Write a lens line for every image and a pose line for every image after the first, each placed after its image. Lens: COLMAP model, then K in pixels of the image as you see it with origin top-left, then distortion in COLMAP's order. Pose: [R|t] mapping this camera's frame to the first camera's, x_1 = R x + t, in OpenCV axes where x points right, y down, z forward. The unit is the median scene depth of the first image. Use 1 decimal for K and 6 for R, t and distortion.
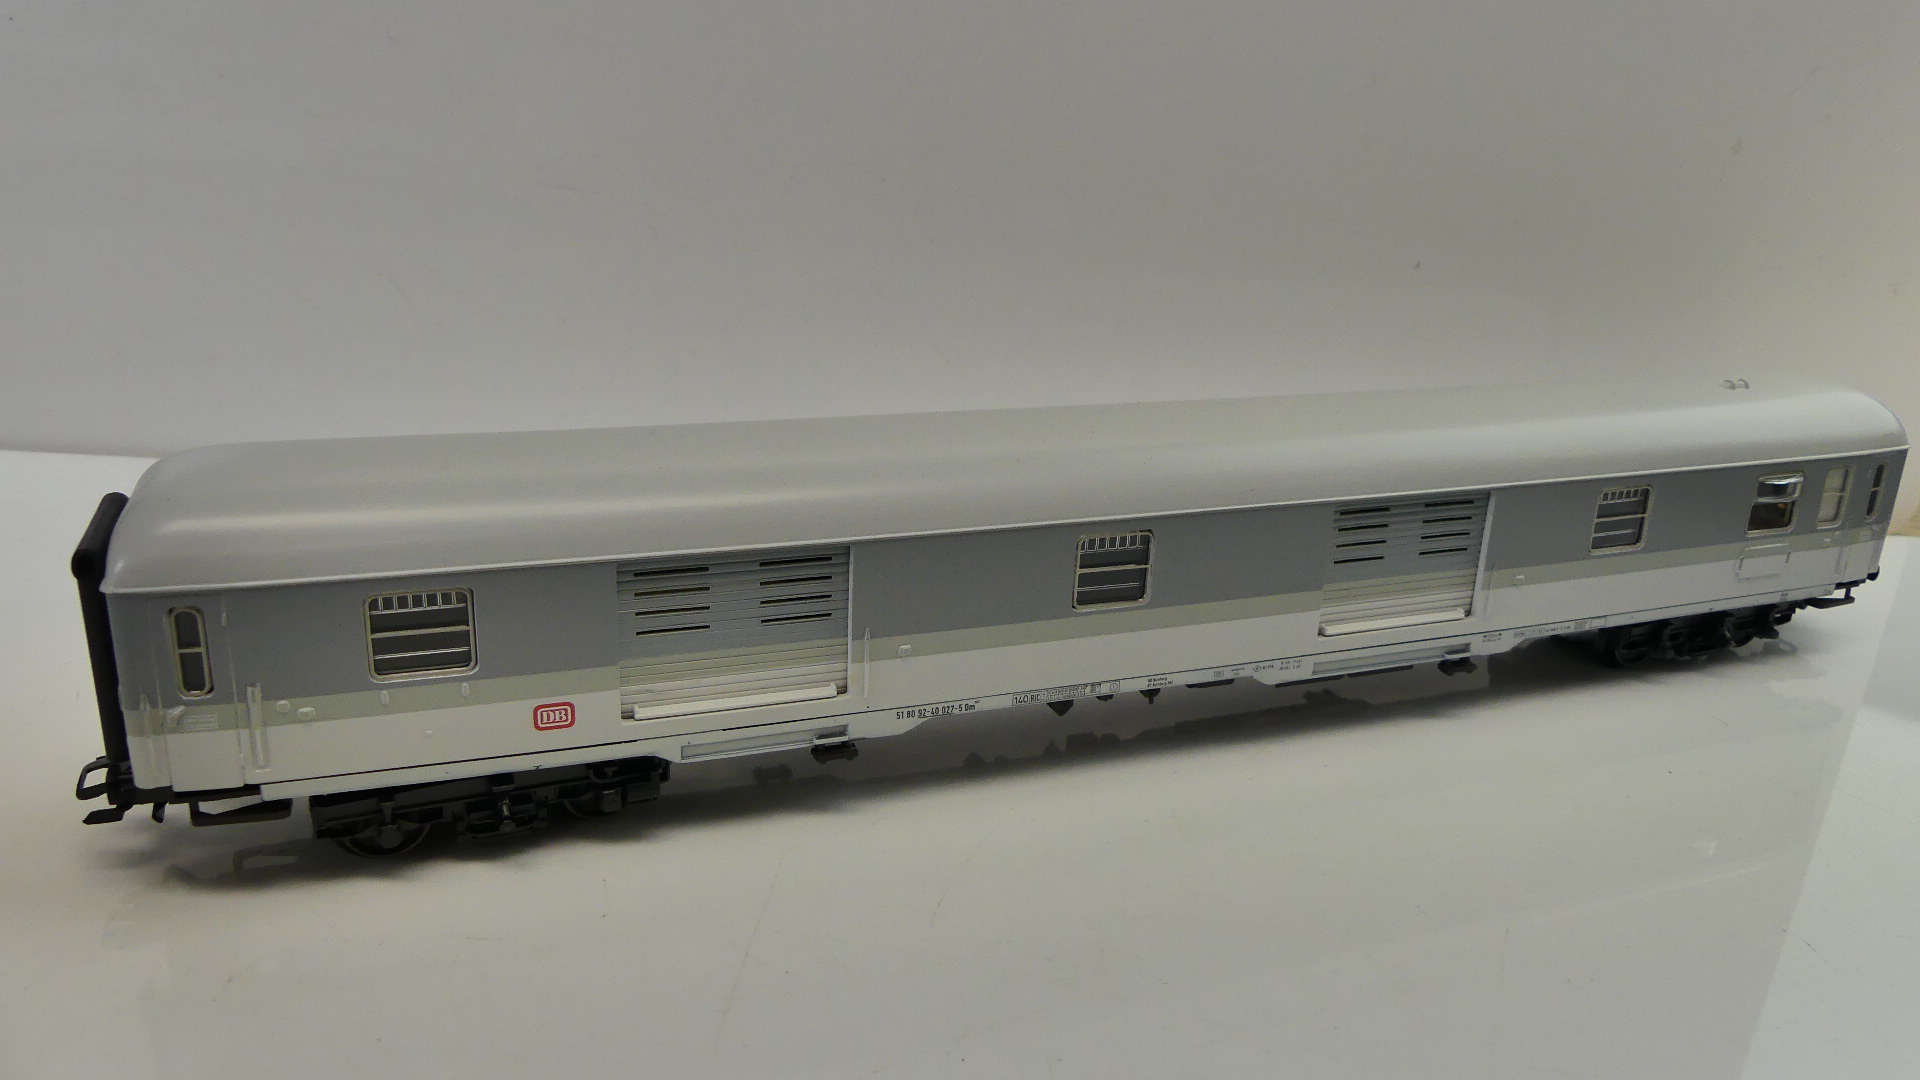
lens RADIAL K [[1466.8, 0, 992.9], [0, 1466.8, 514.8], [0, 0, 1]] dist [-0.047908, 0.031619]
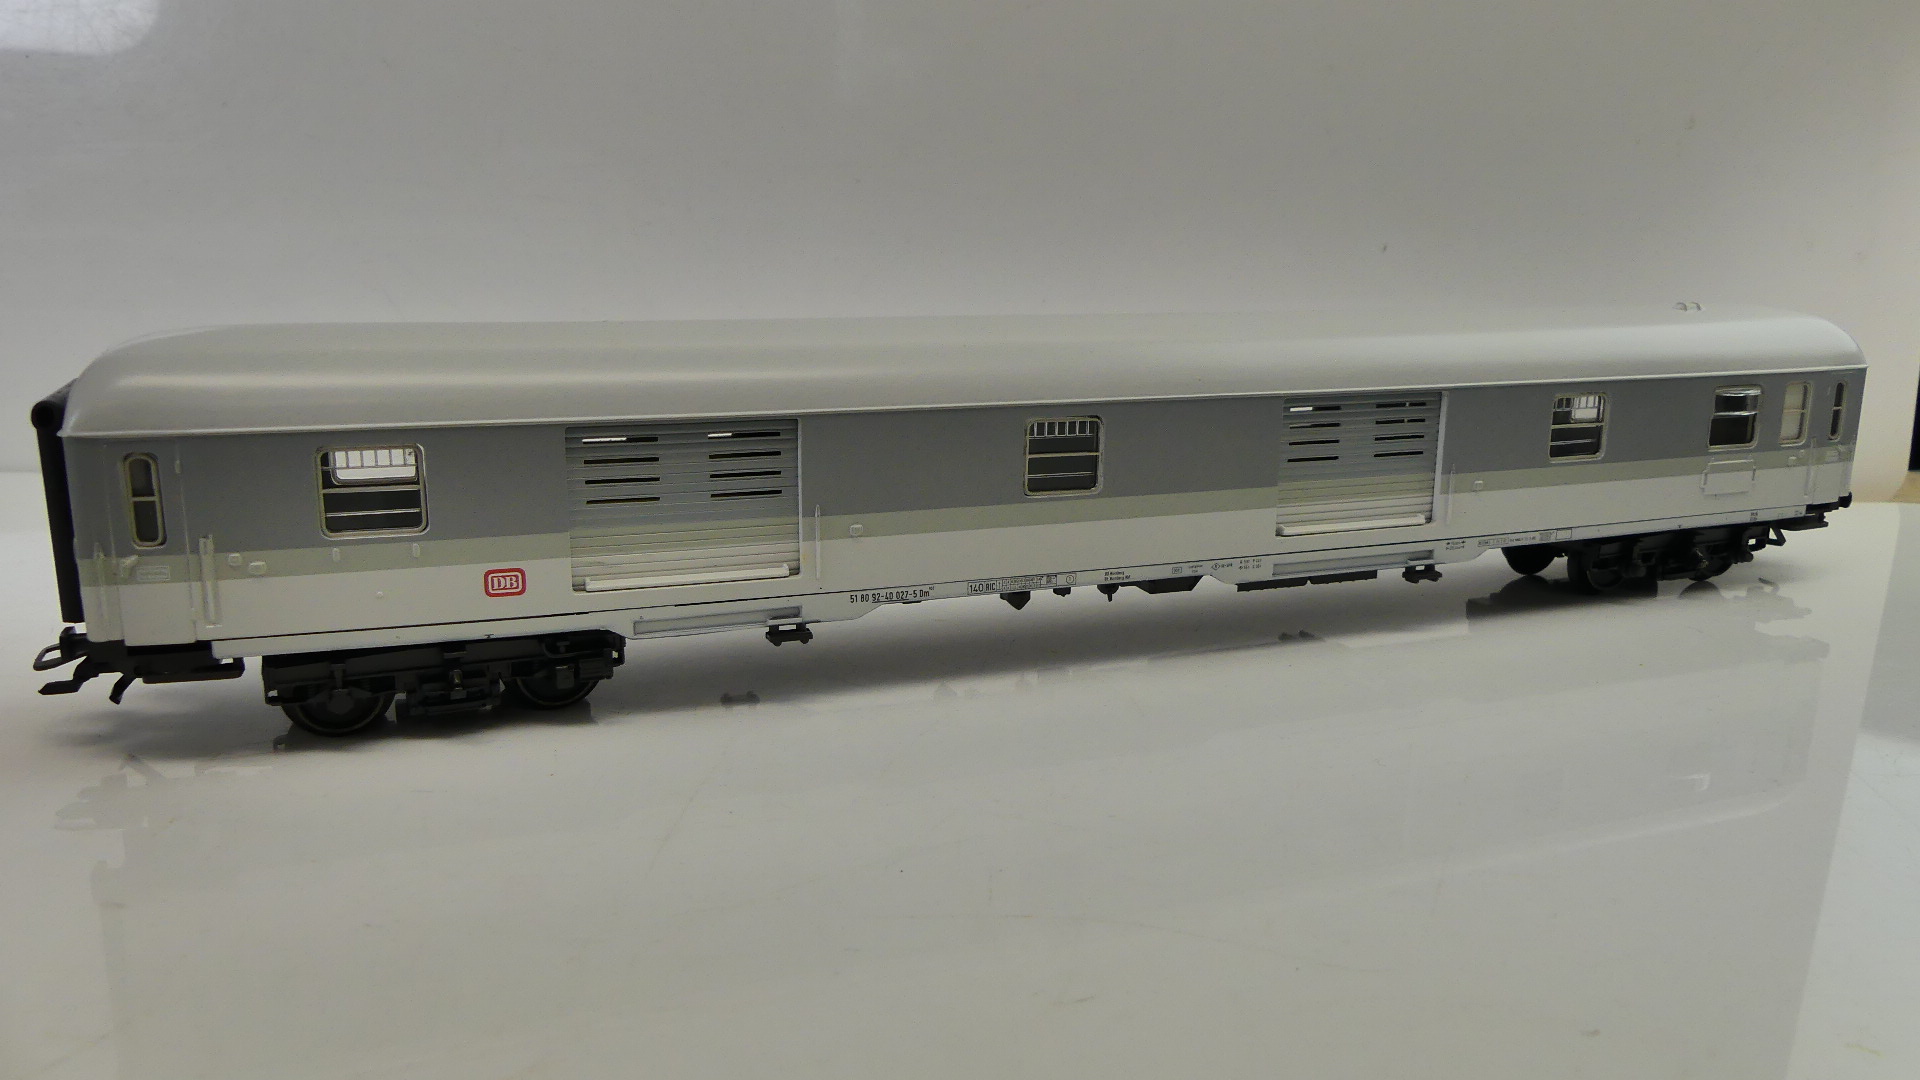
lens RADIAL K [[1466.8, 0, 997.3], [0, 1466.8, 492.9], [0, 0, 1]] dist [-0.047908, 0.031619]
pose [[0.999415, -0.031356, -0.013648, 0.052940], [0.029800, 0.994314, -0.102238, 0.176523], [0.016776, 0.101771, 0.994666, -0.007850]]
